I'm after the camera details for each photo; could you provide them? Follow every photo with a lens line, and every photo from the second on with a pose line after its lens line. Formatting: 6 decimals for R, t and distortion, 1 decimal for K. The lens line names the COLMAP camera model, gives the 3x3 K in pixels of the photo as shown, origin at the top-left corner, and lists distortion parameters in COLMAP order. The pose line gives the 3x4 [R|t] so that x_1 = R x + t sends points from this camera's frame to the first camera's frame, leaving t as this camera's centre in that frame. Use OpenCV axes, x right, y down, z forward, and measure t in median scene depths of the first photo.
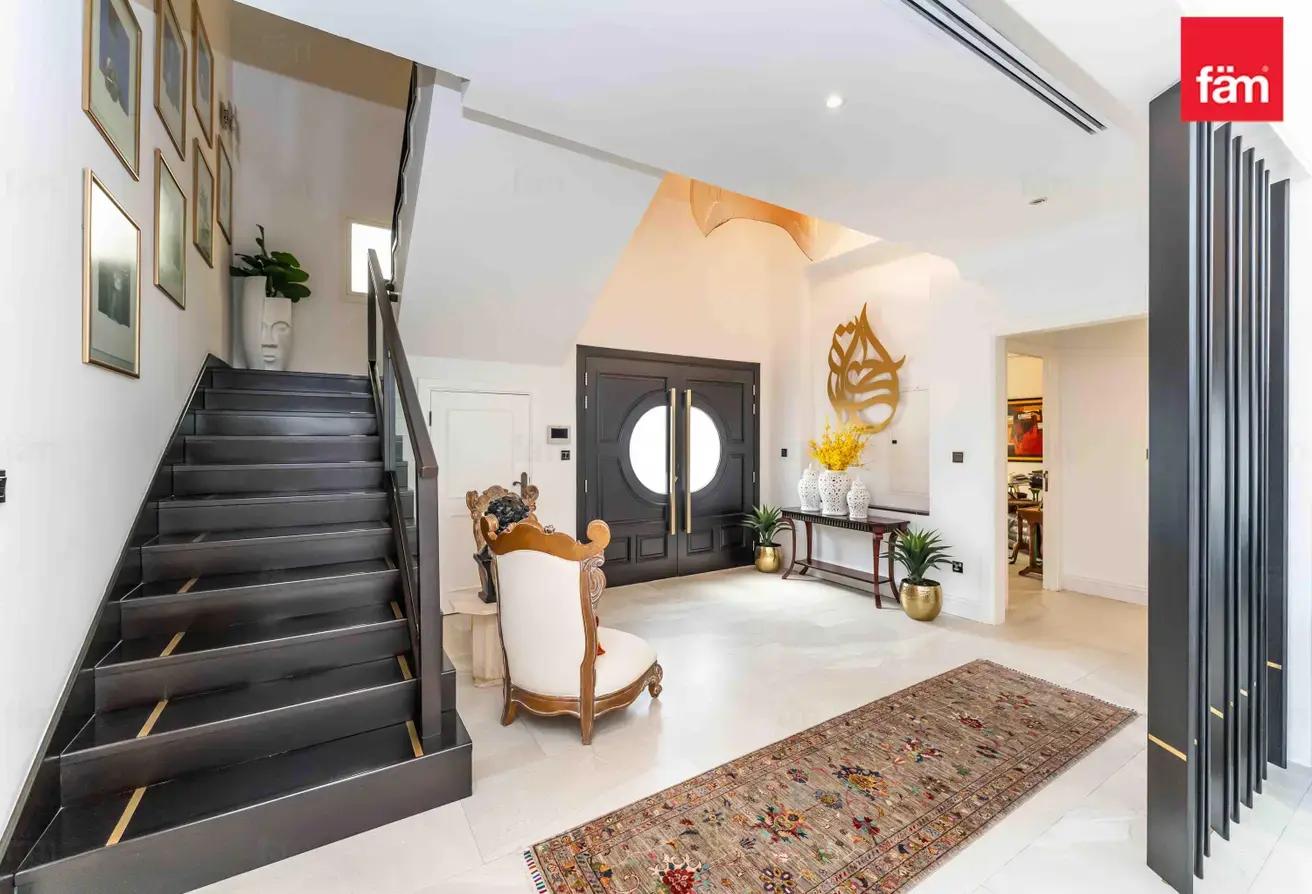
lens RADIAL K [[533.0, 0, 648.3], [0, 533.0, 436.3], [0, 0, 1]] dist [0.002343, 0.000025]
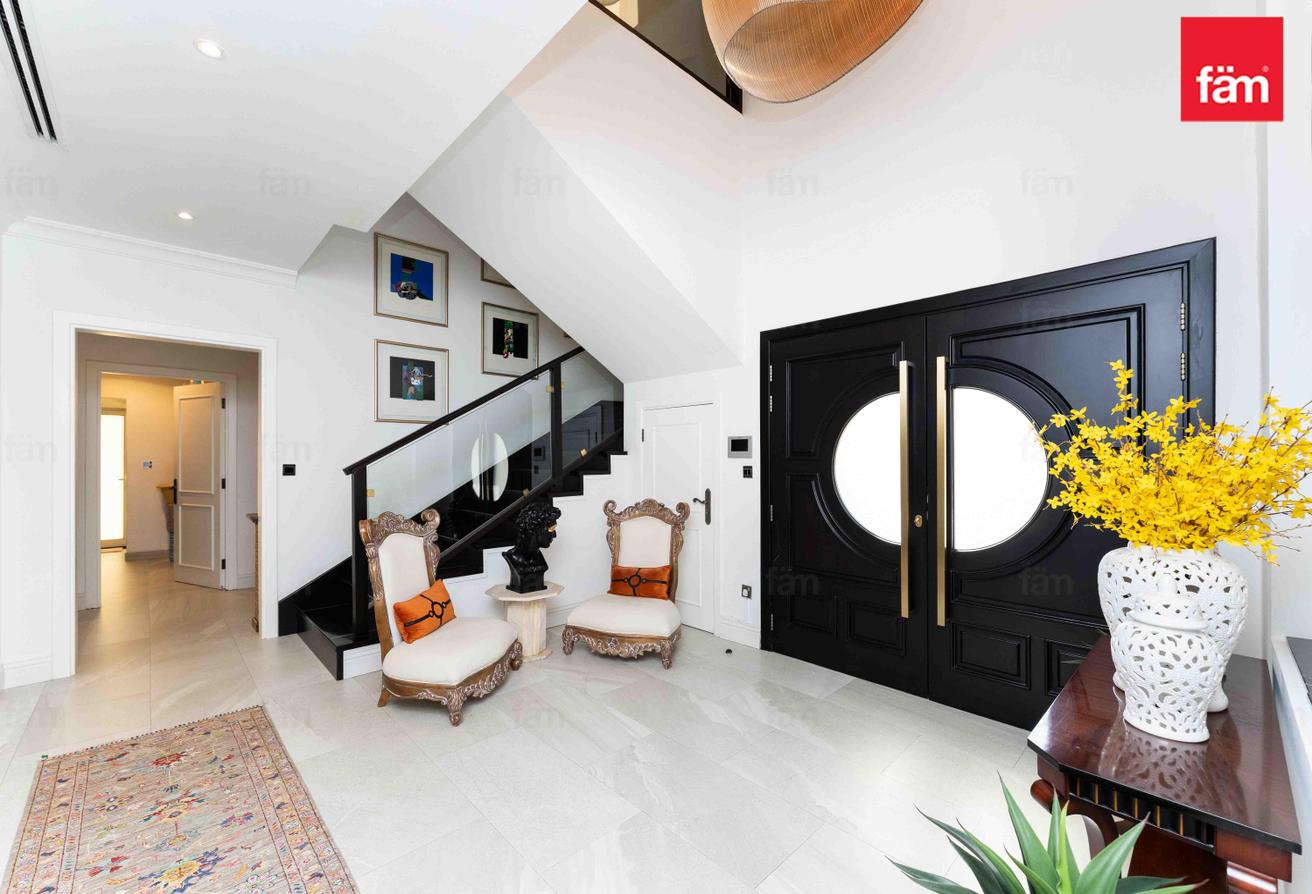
lens RADIAL K [[534.1, 0, 657.8], [0, 534.1, 451.7], [0, 0, 1]] dist [0.001287, 0.000049]
pose [[0.211721, -0.014712, -0.977219, 0.611495], [0.000366, 0.999888, -0.014974, 0.016765], [0.977330, 0.002813, 0.211702, 0.698694]]
